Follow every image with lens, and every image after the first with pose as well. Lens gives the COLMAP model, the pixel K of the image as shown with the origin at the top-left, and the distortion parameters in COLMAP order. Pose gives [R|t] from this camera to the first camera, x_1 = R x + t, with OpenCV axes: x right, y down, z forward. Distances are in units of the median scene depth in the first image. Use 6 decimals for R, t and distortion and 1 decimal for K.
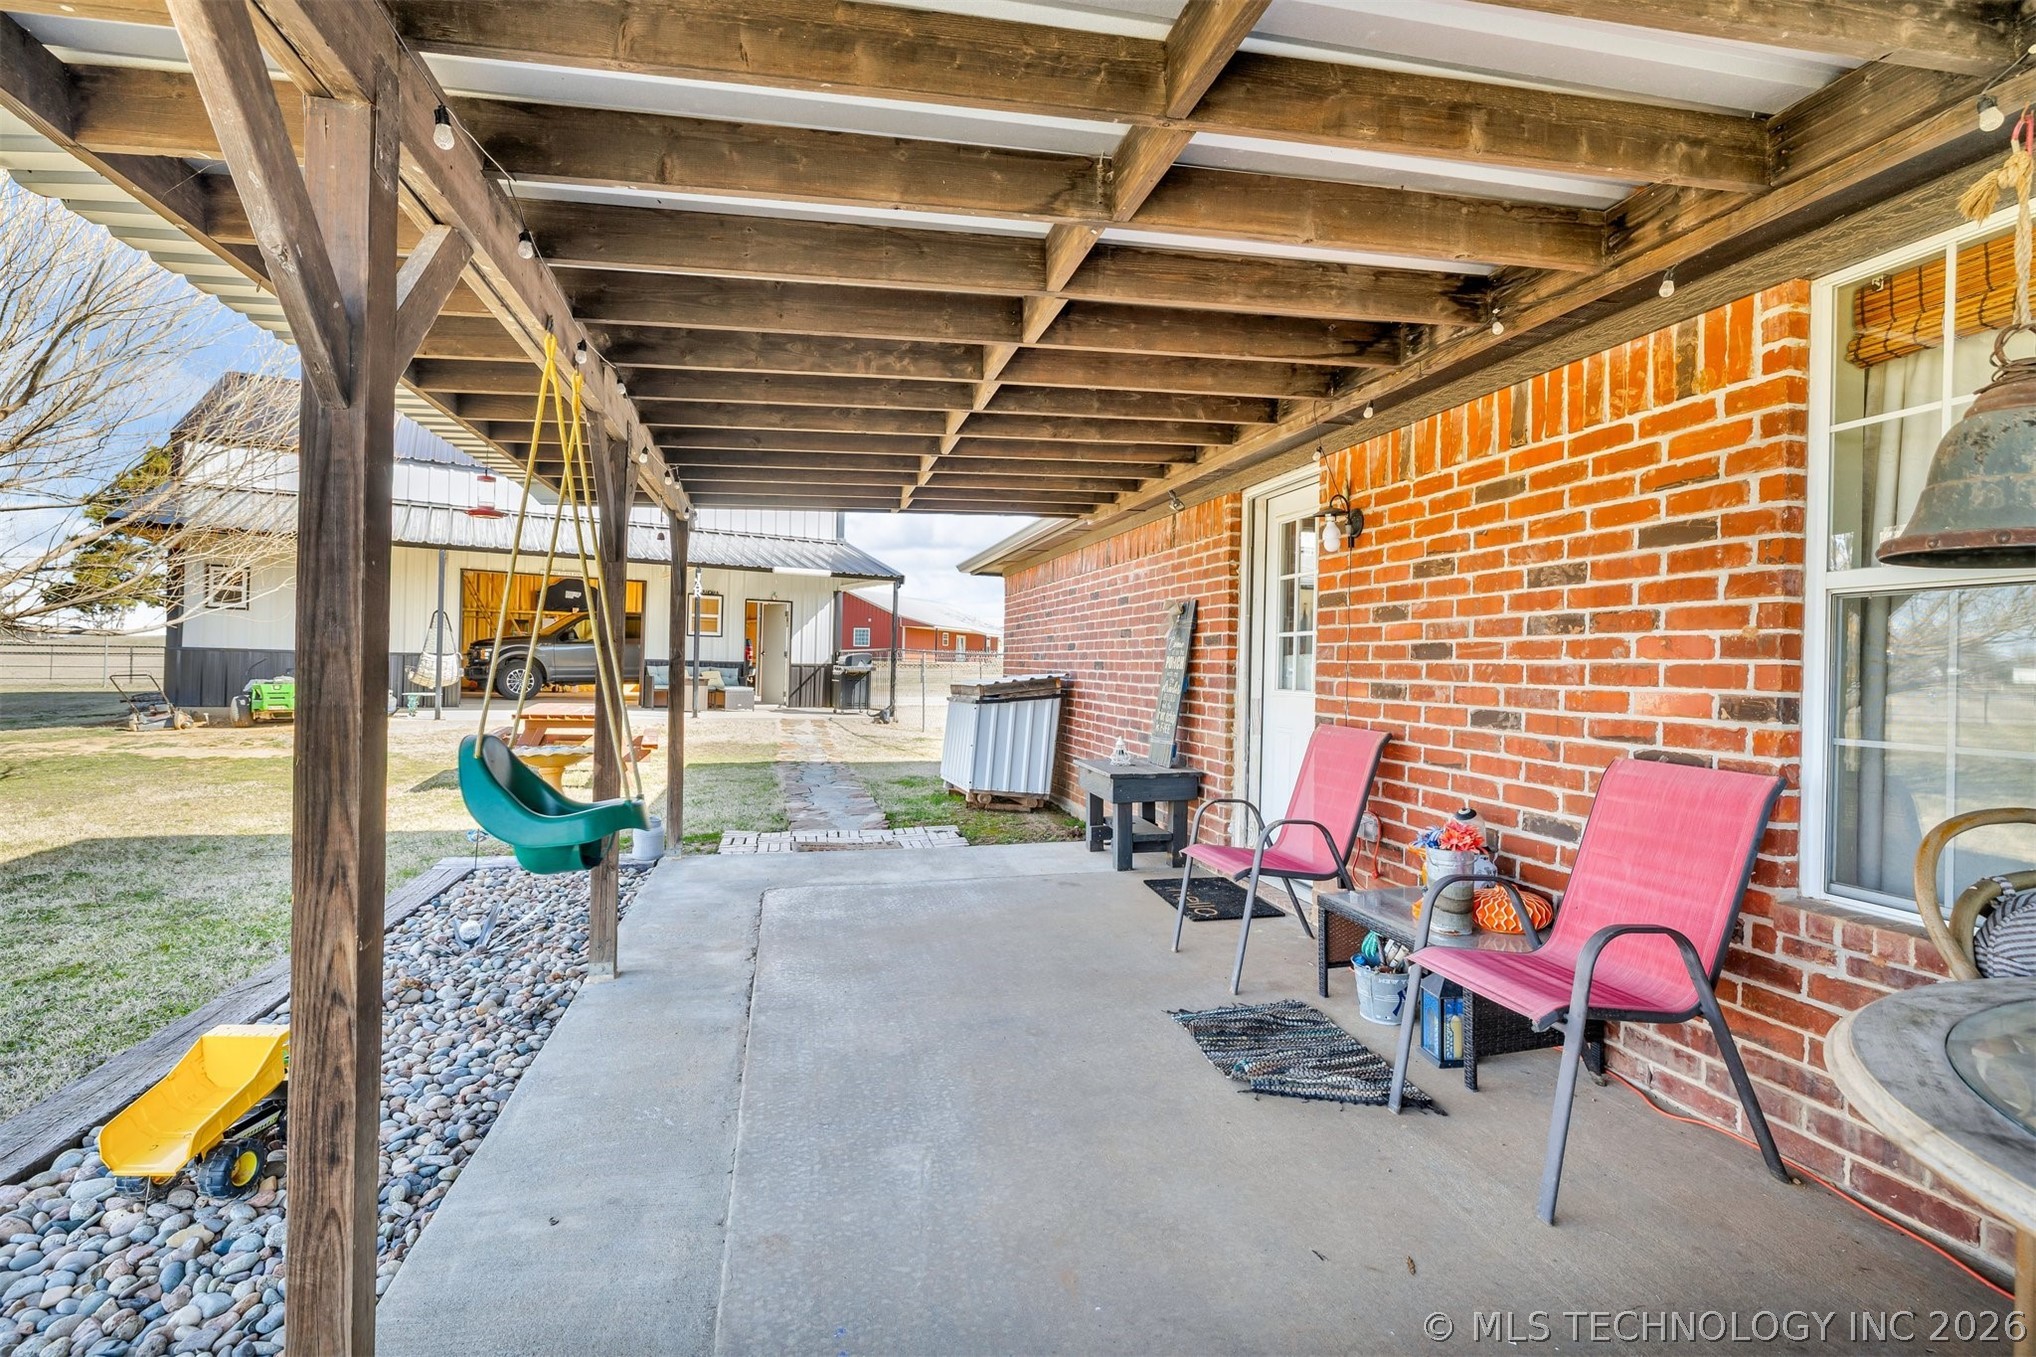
lens RADIAL K [[959.1, 0, 1009.4], [0, 959.1, 676.3], [0, 0, 1]] dist [-0.001564, -0.000678]
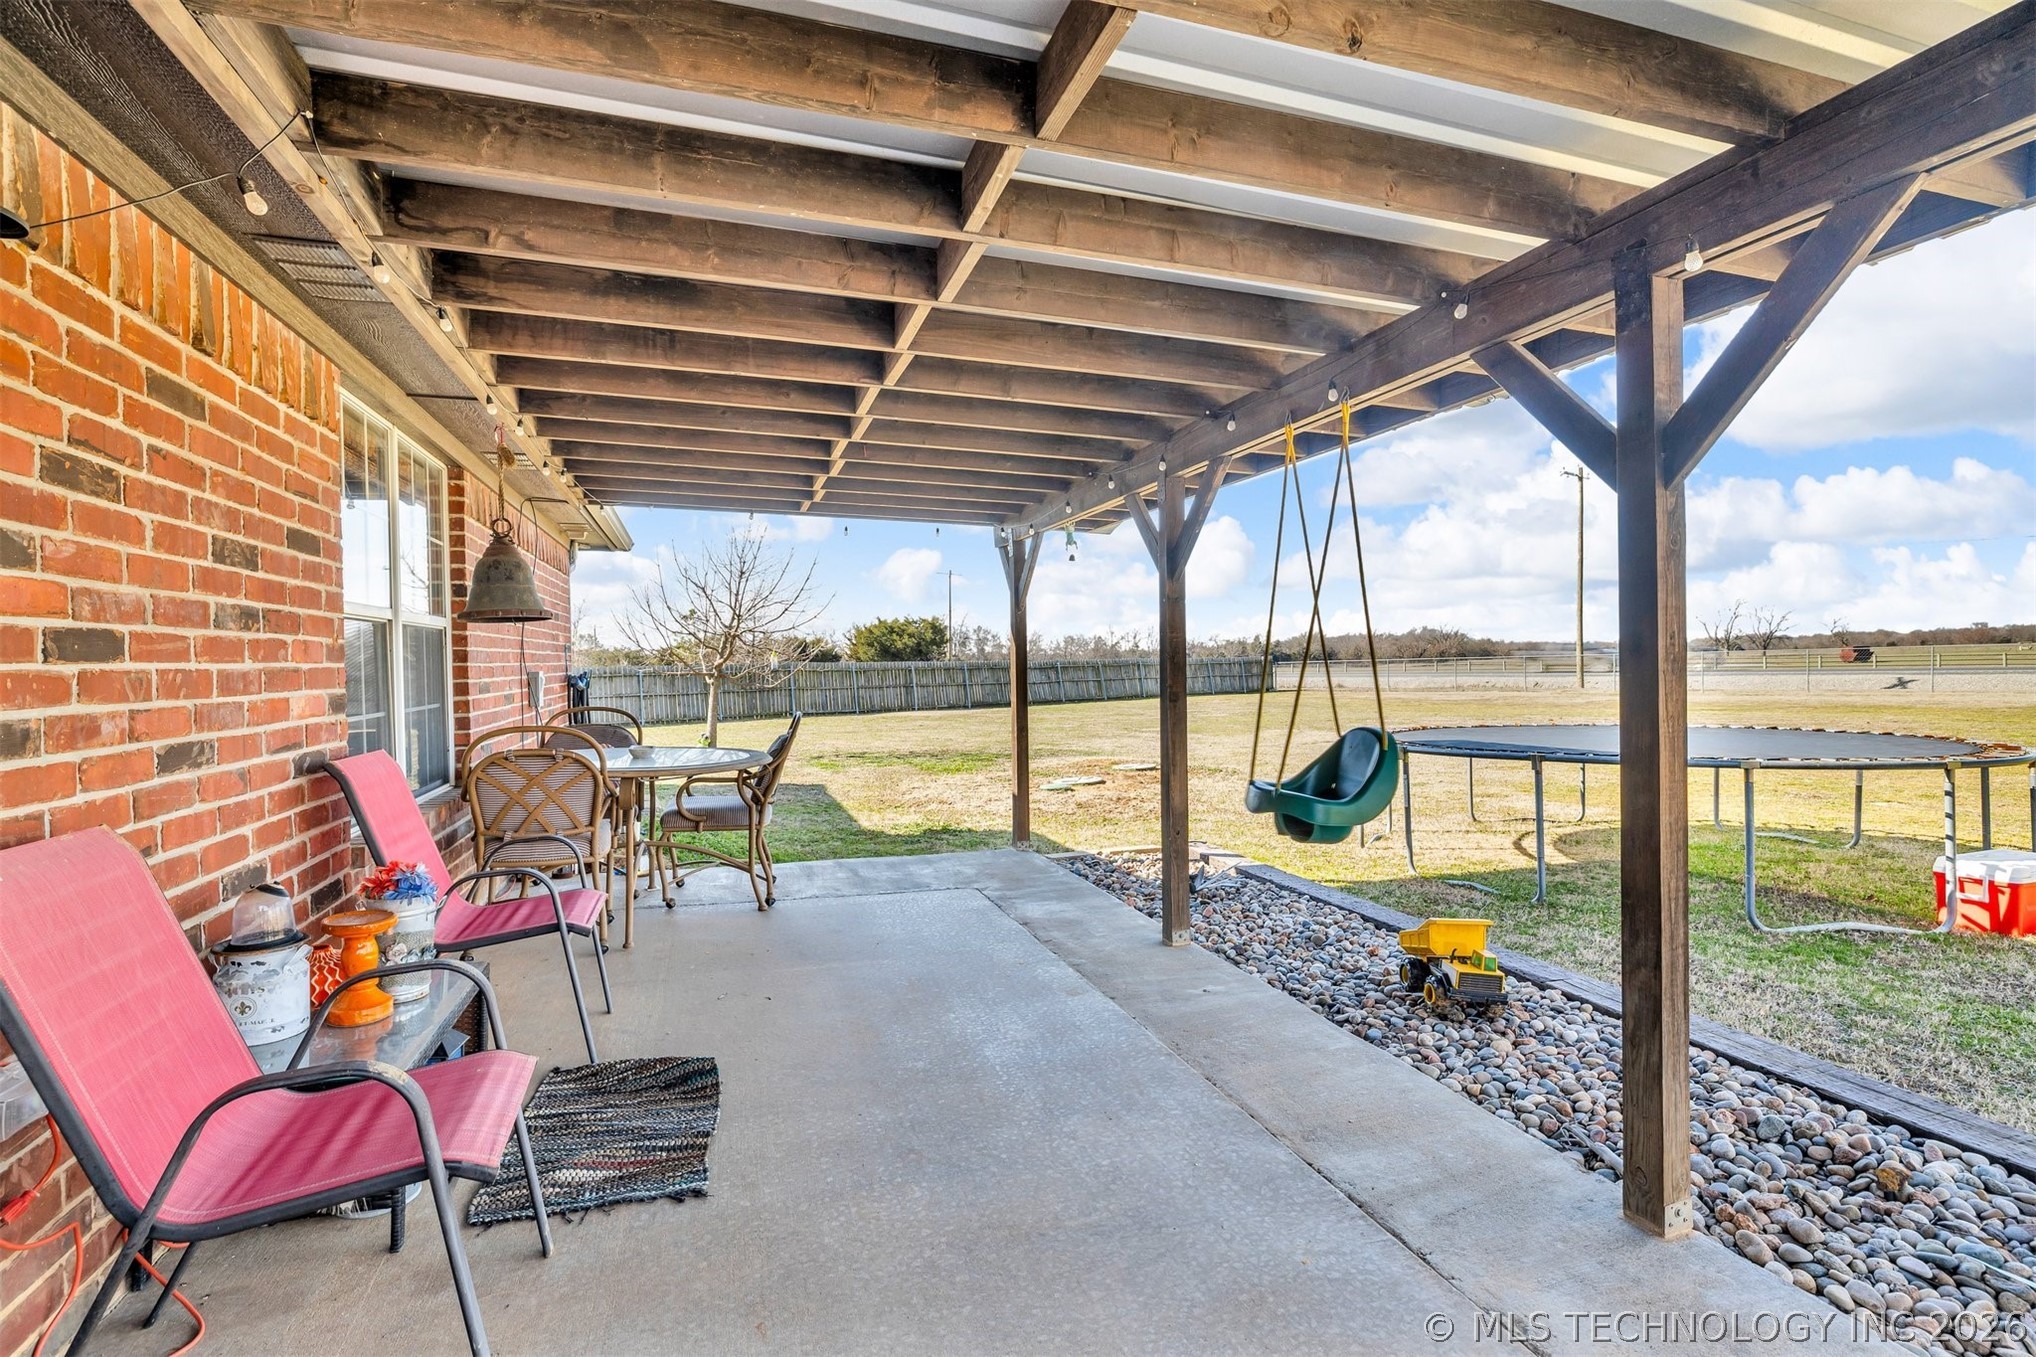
lens RADIAL K [[959.1, 0, 1009.4], [0, 959.1, 676.3], [0, 0, 1]] dist [-0.001564, -0.000678]
pose [[-0.997173, -0.002760, -0.075086, 0.005753], [-0.004847, 0.999607, 0.027628, -0.028861], [0.074980, 0.027913, -0.996794, 1.688878]]
